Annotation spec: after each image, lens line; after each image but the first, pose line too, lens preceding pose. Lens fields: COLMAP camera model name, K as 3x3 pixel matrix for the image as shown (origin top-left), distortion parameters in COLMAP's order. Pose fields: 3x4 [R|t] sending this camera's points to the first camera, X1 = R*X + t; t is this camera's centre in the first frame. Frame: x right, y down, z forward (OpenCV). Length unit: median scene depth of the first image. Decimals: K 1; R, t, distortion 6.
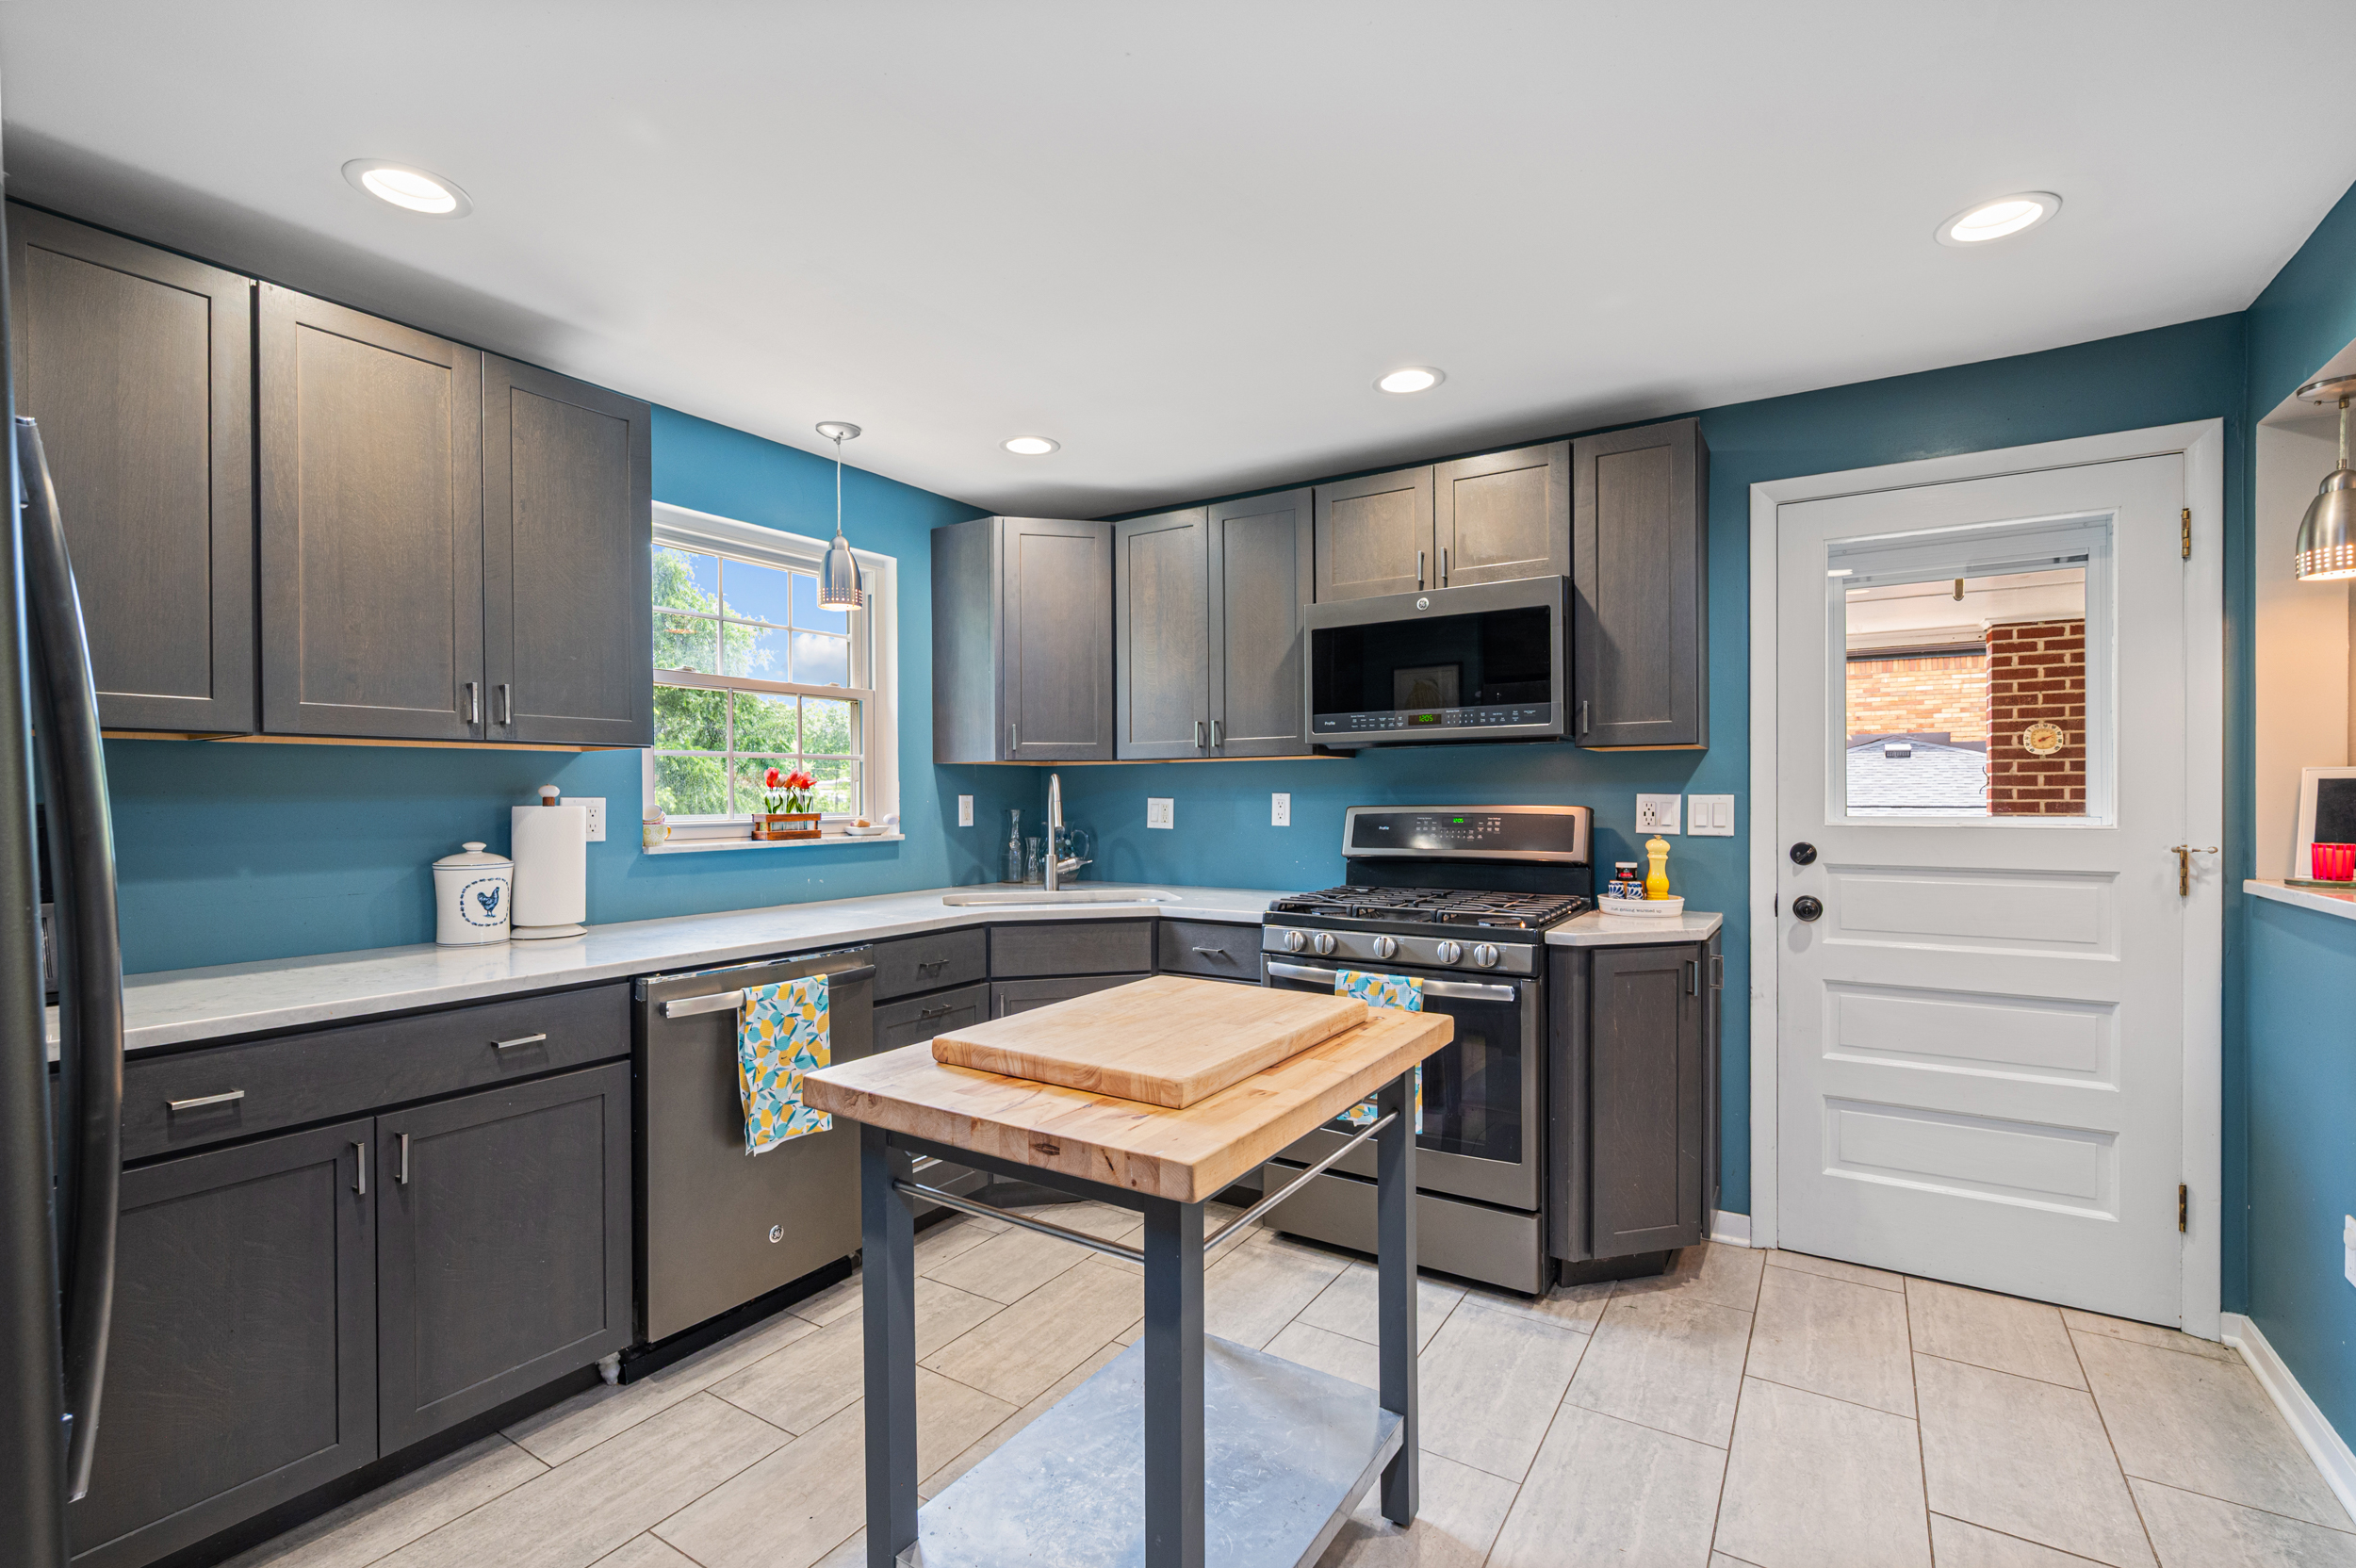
lens RADIAL K [[1058.4, 0, 1183.5], [0, 1058.4, 793.5], [0, 0, 1]] dist [-0.001025, -0.000221]
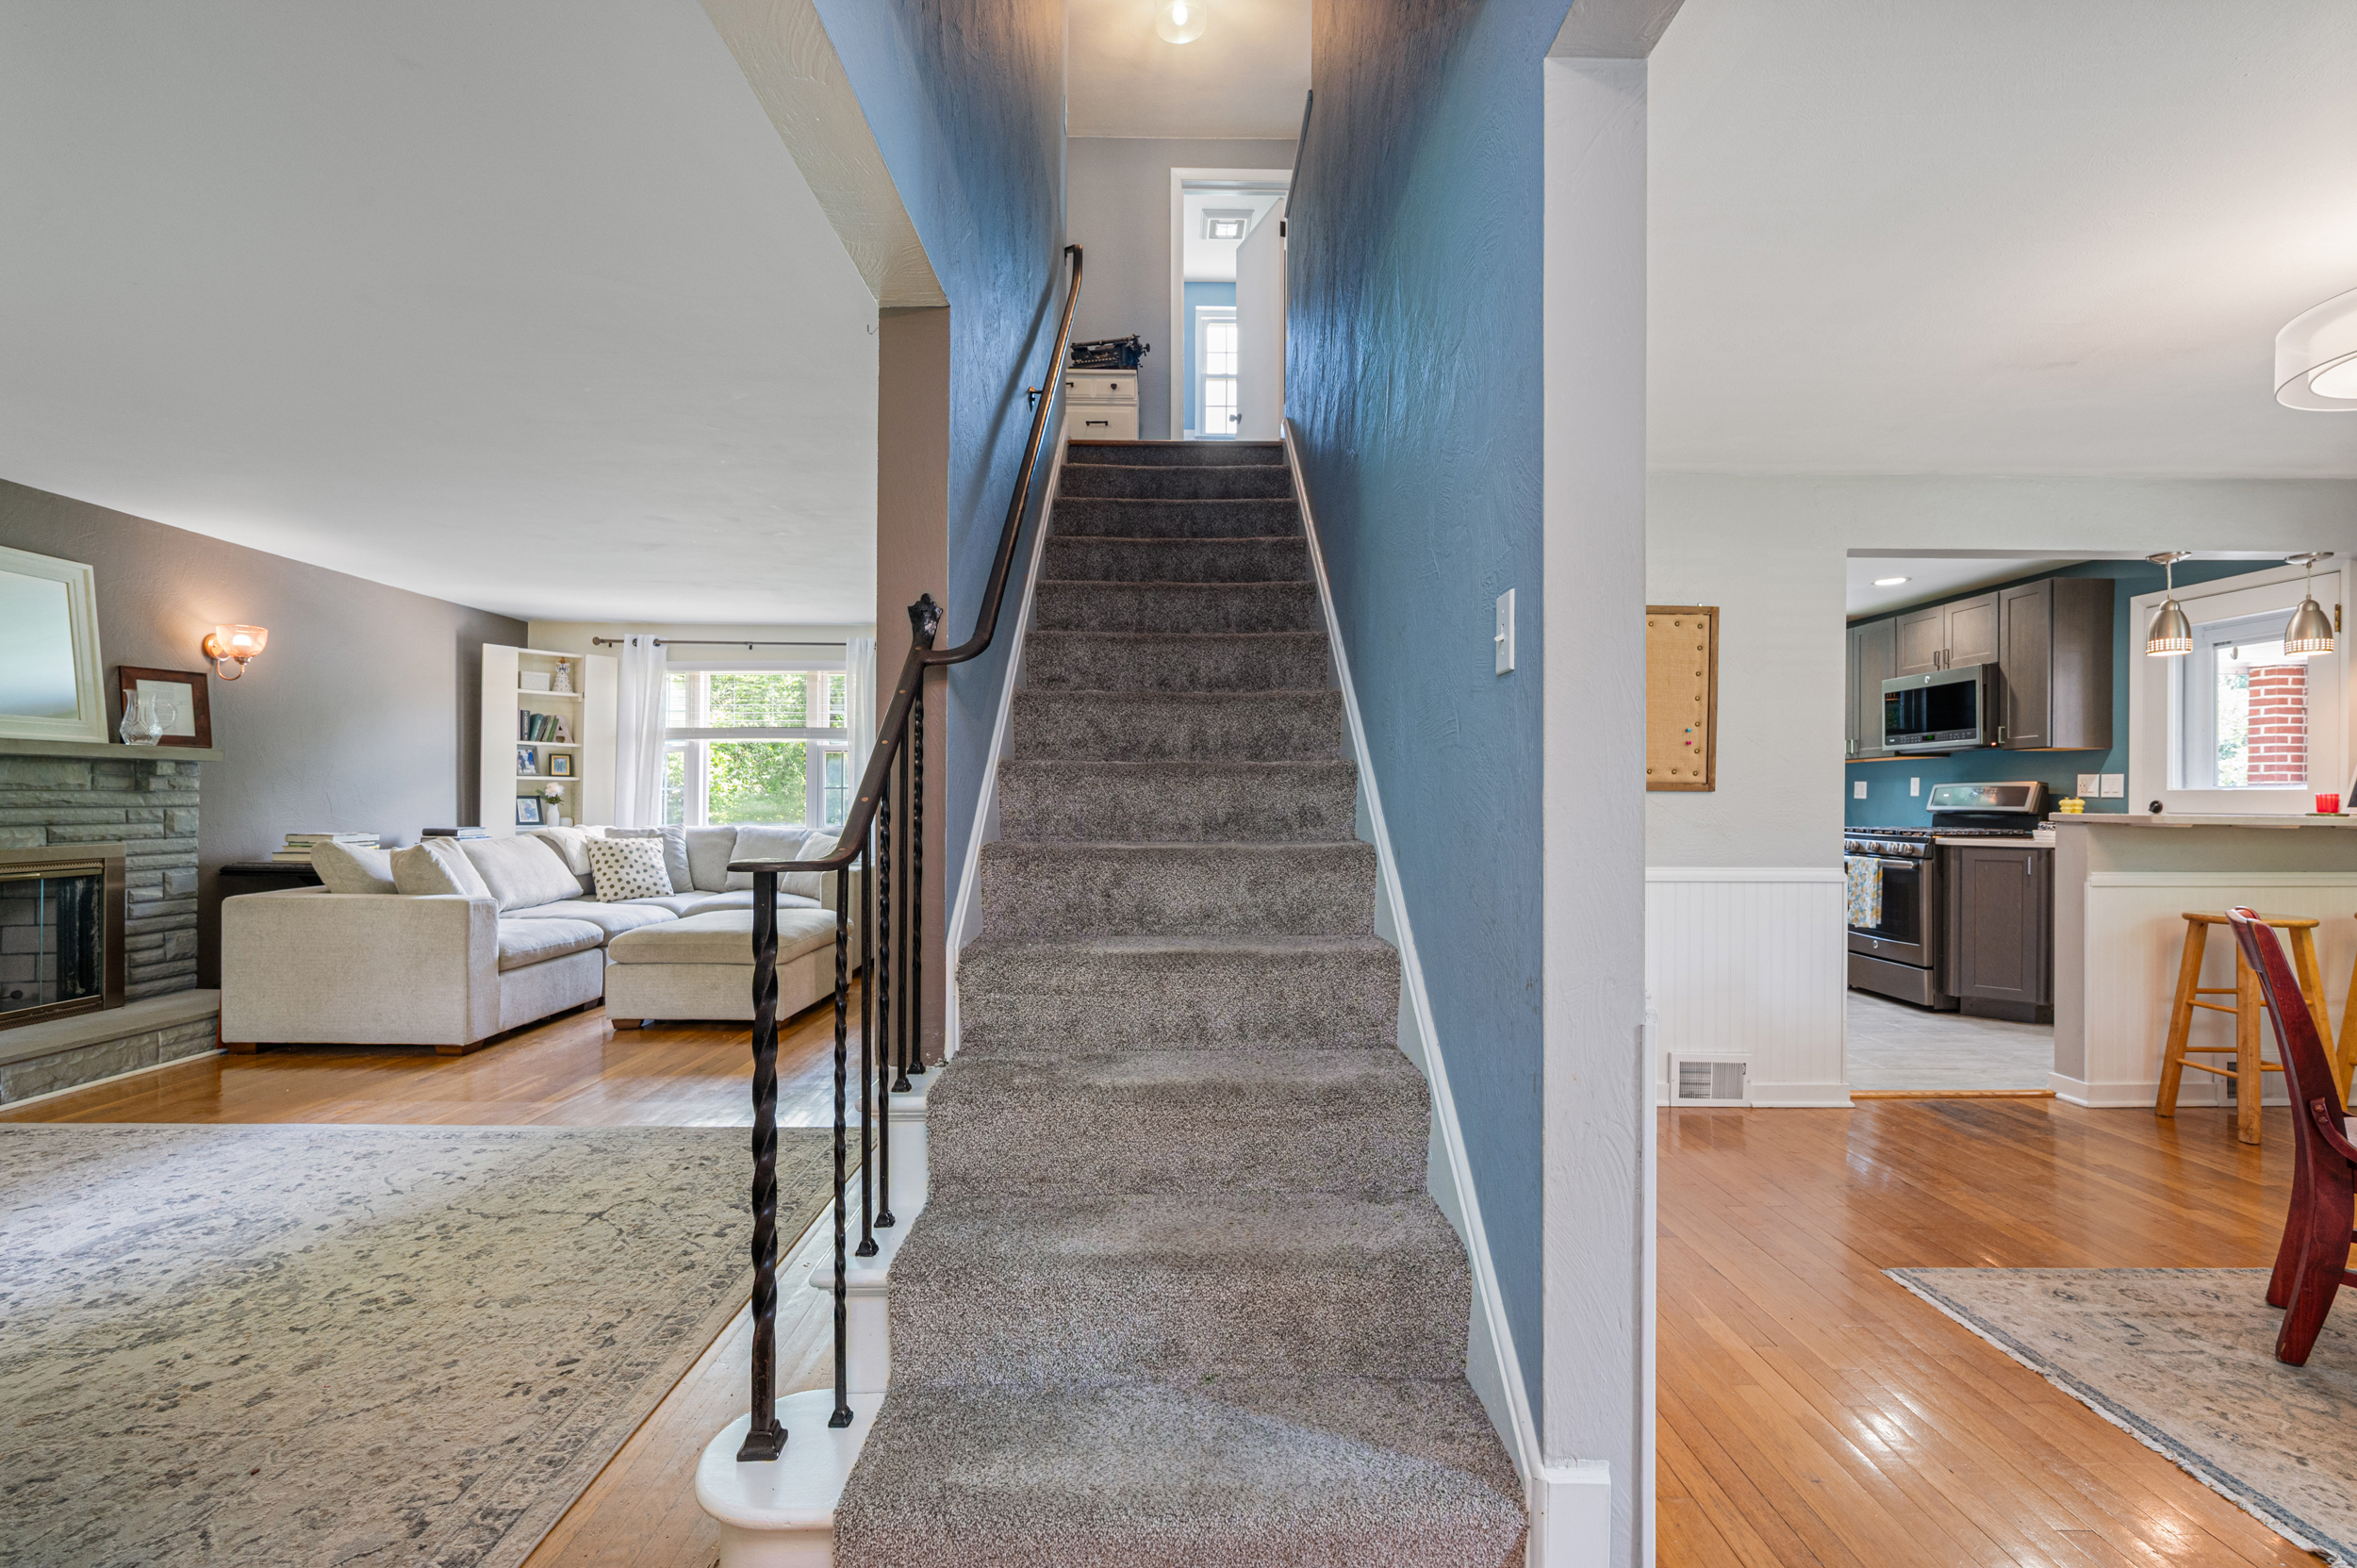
lens RADIAL K [[1035.8, 0, 1174.7], [0, 1035.8, 796.0], [0, 0, 1]] dist [0.000157, 0.000546]
pose [[0.543063, 0.004704, -0.839679, 1.109567], [-0.007534, 0.999971, 0.000729, 0.048399], [0.839658, 0.005930, 0.543082, -1.256308]]
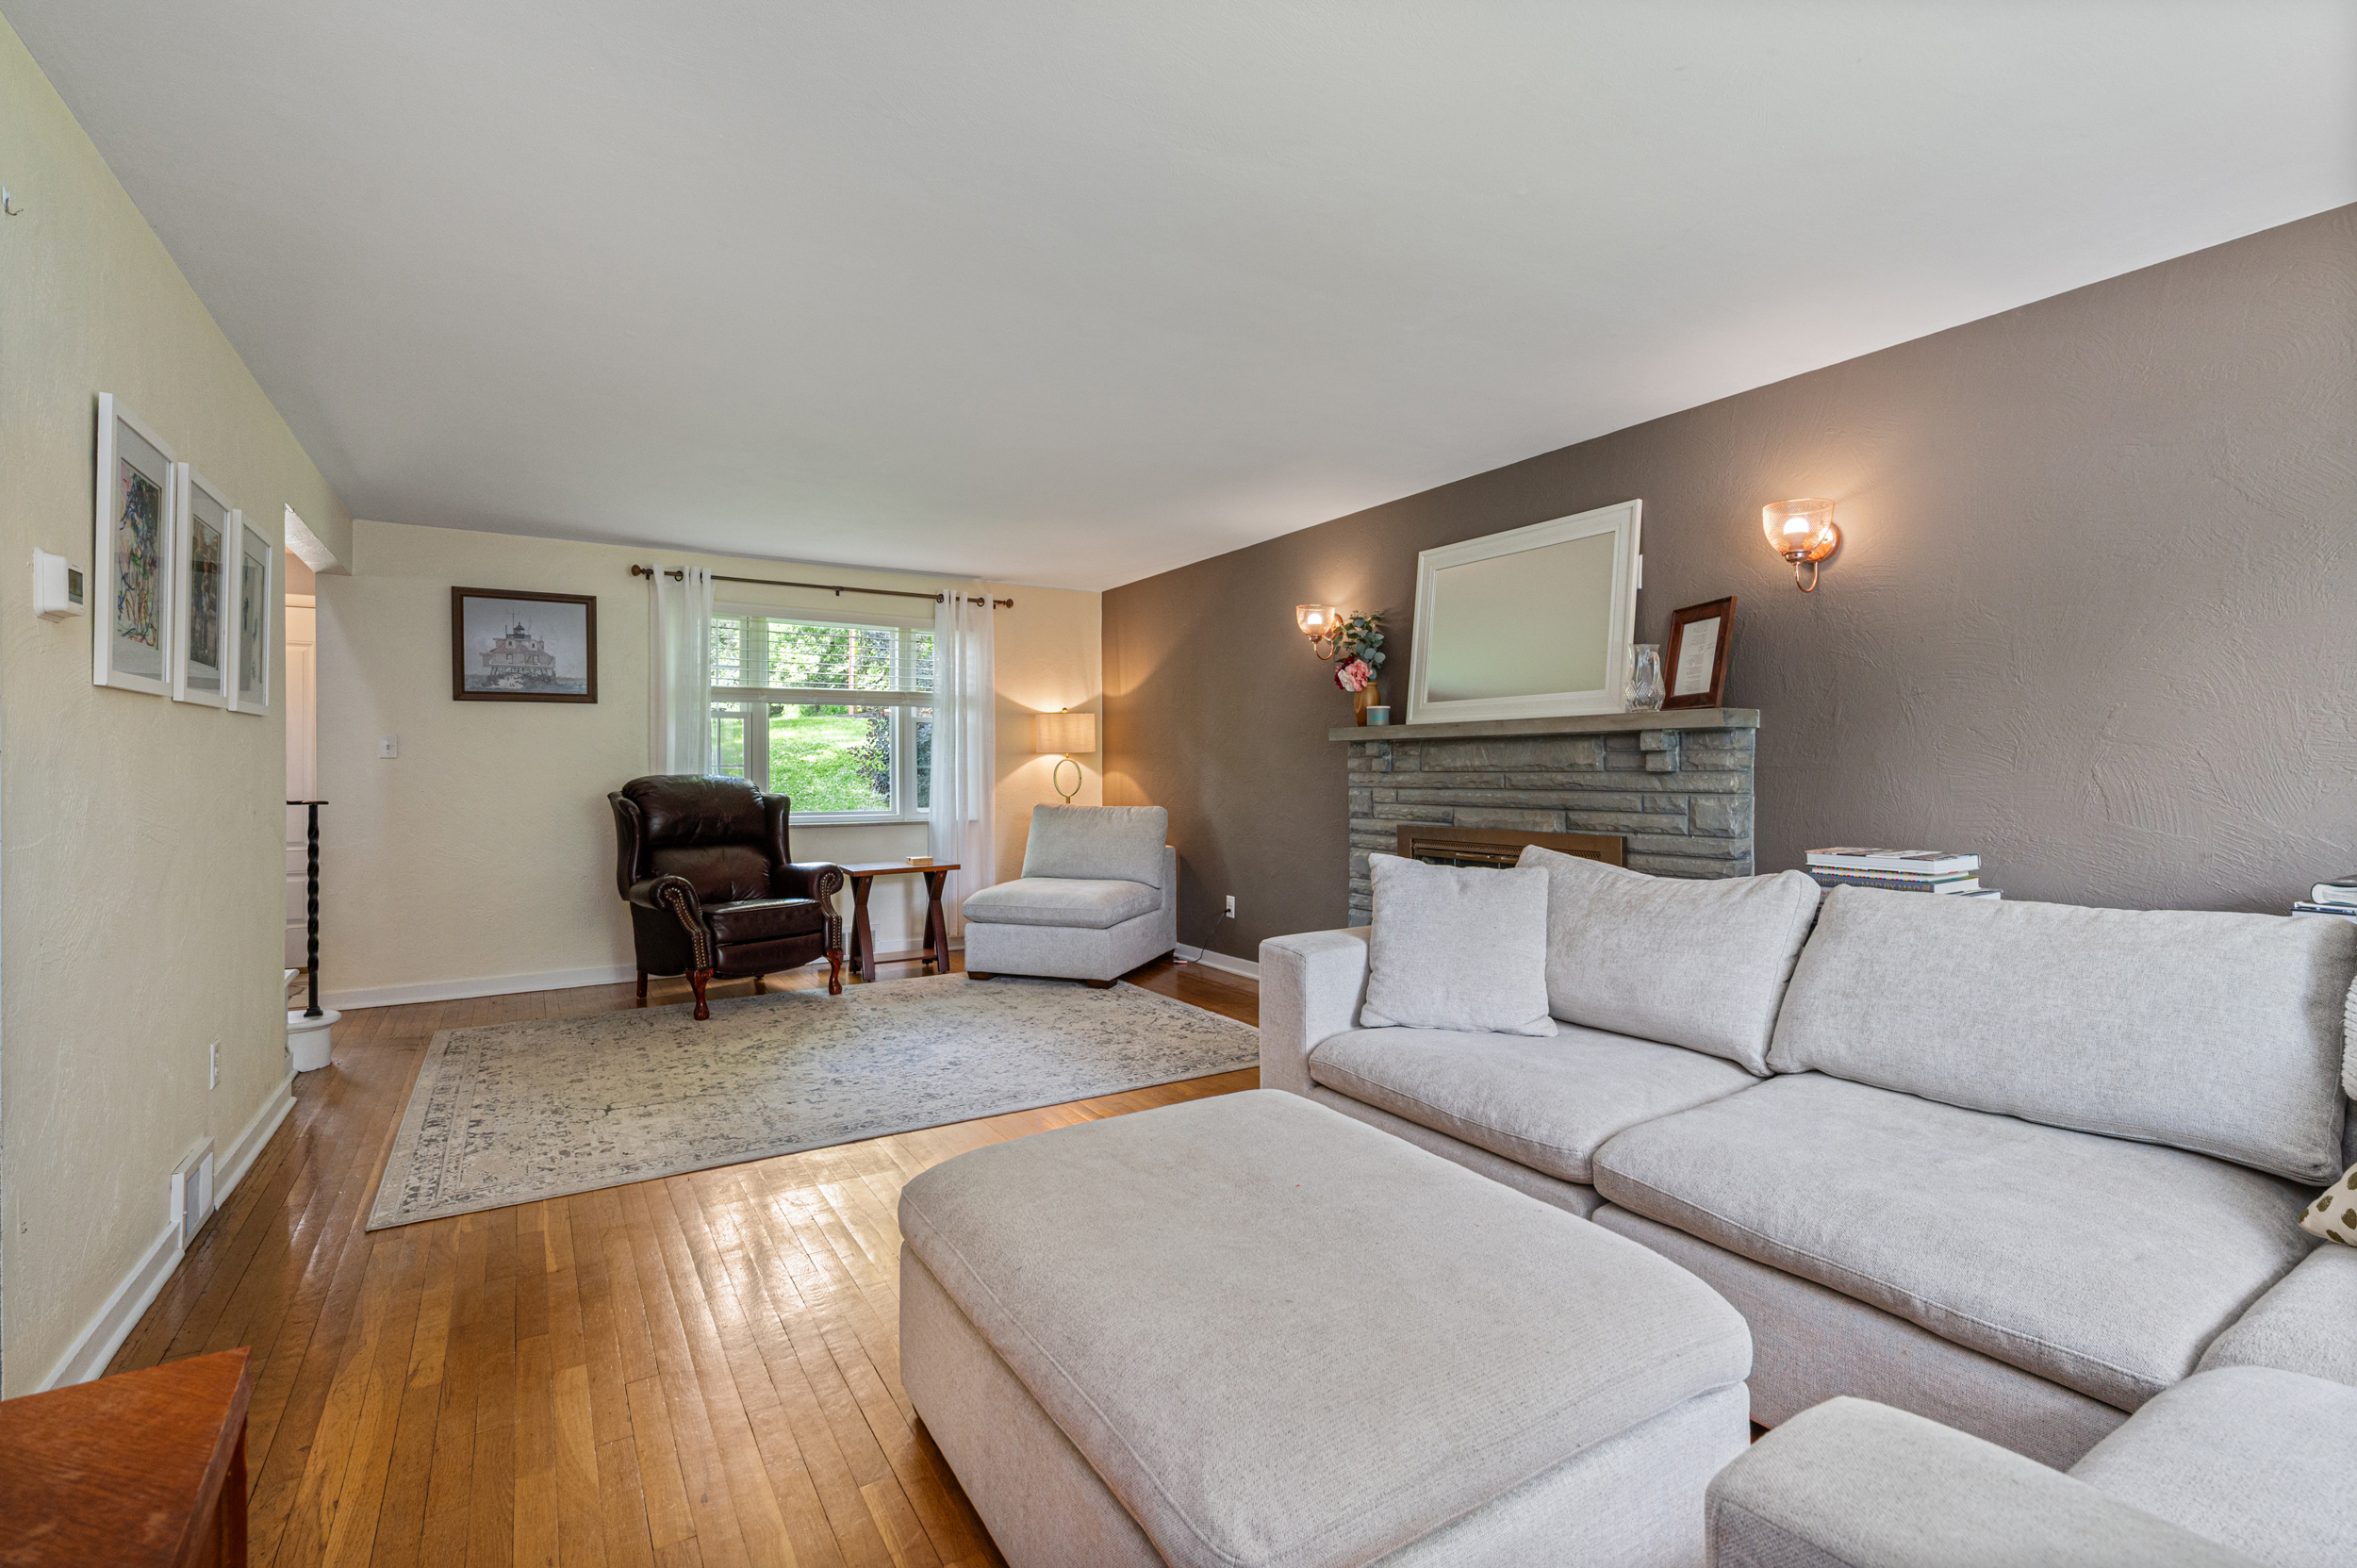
lens RADIAL K [[1058.9, 0, 1184.1], [0, 1058.9, 793.5], [0, 0, 1]] dist [-0.001025, -0.000221]
pose [[-0.904559, -0.003467, 0.426334, -1.085371], [0.005690, 0.999780, 0.020202, 0.051326], [-0.426310, 0.020700, -0.904340, -0.371489]]
